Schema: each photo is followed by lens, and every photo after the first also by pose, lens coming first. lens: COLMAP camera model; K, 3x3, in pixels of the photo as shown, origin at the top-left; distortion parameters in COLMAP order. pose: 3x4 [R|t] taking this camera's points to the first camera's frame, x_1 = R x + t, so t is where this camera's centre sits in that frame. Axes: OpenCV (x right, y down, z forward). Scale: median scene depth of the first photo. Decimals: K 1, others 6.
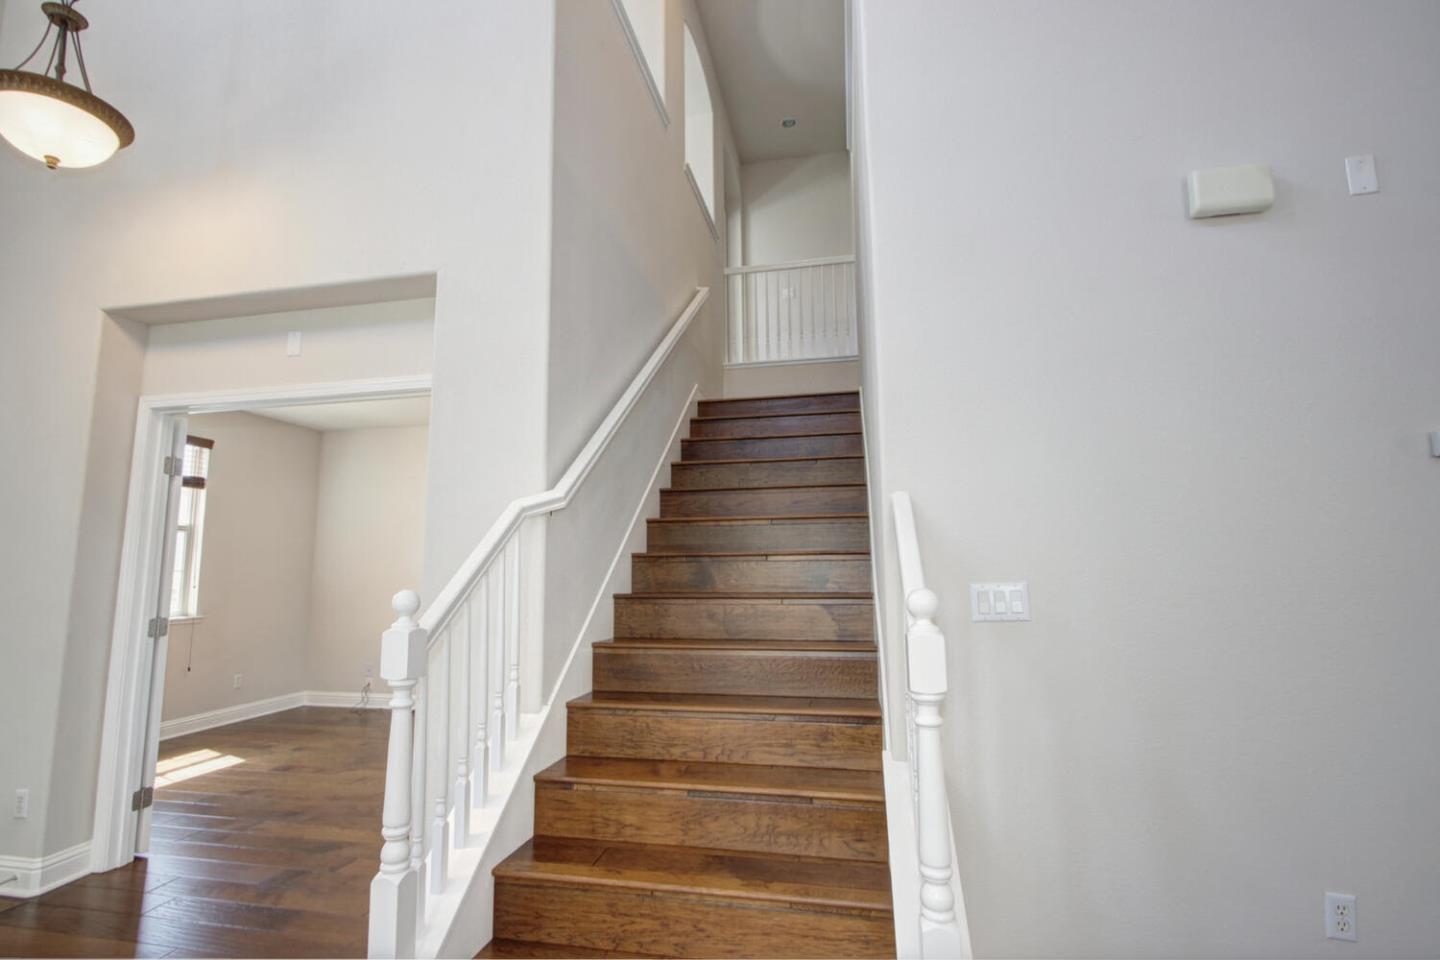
lens RADIAL K [[681.7, 0, 719.5], [0, 681.7, 486.2], [0, 0, 1]] dist [0.001440, 0.000560]
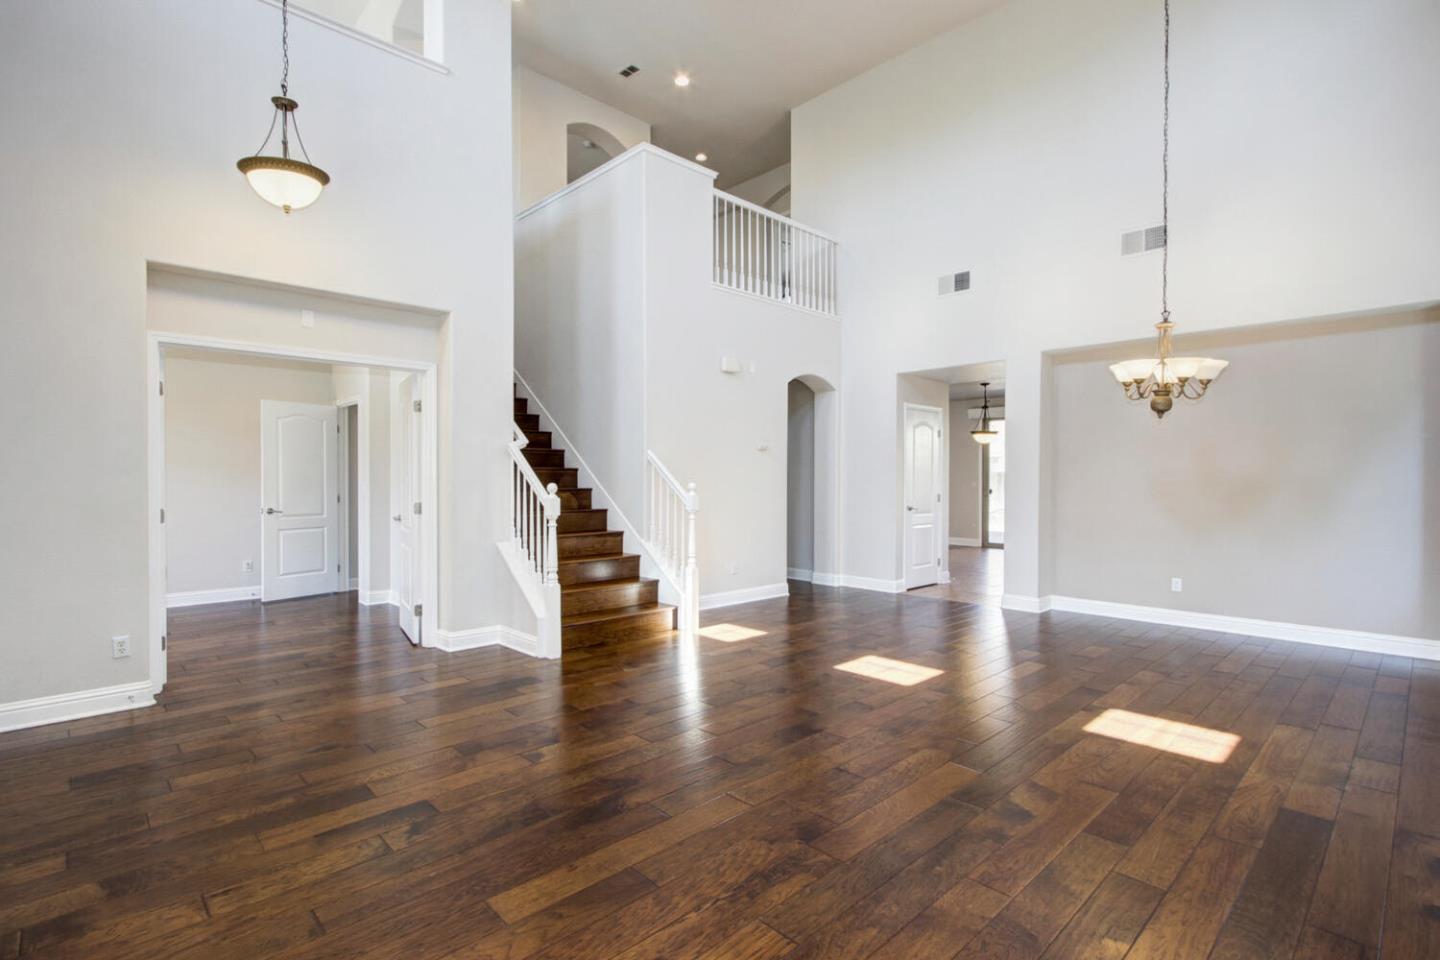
lens RADIAL K [[681.7, 0, 710.4], [0, 681.7, 480.0], [0, 0, 1]] dist [0.001440, 0.000560]
pose [[0.572951, 0.009486, 0.819535, -1.454189], [-0.103582, 0.992753, 0.060925, -0.050562], [-0.813018, -0.119796, 0.569781, -0.631039]]
